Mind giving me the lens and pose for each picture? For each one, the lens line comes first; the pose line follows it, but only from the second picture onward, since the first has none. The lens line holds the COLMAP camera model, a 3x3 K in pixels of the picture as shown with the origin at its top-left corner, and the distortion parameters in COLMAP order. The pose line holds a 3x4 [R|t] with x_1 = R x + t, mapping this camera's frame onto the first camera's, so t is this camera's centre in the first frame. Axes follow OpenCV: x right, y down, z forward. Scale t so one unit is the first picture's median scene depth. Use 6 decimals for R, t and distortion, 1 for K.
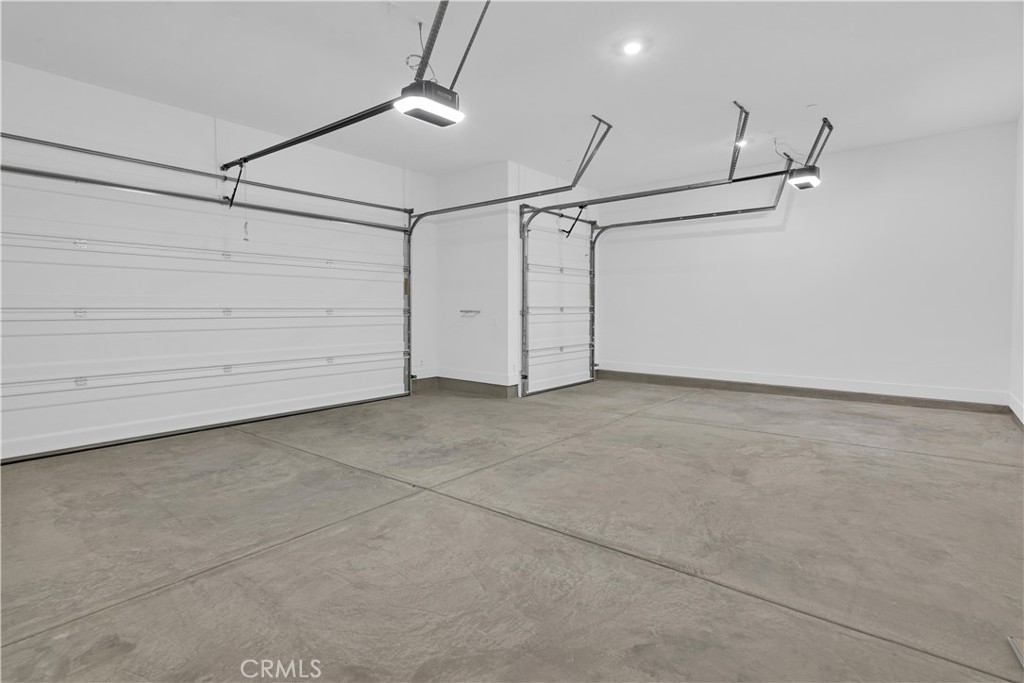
lens RADIAL K [[512.4, 0, 499.0], [0, 512.4, 311.0], [0, 0, 1]] dist [0.000901, 0.000419]
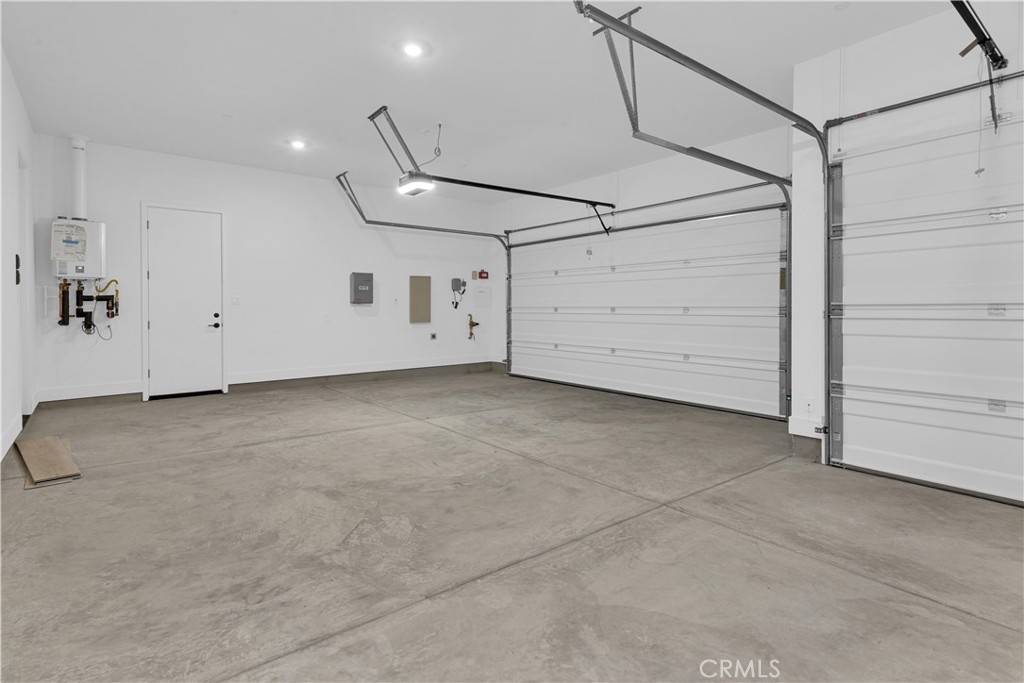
lens RADIAL K [[512.8, 0, 509.4], [0, 512.8, 300.7], [0, 0, 1]] dist [0.014722, -0.000291]
pose [[-0.196915, -0.010796, -0.980361, 1.137071], [-0.000225, 0.999940, -0.010966, -0.010336], [0.980421, -0.001938, -0.196905, 1.299948]]
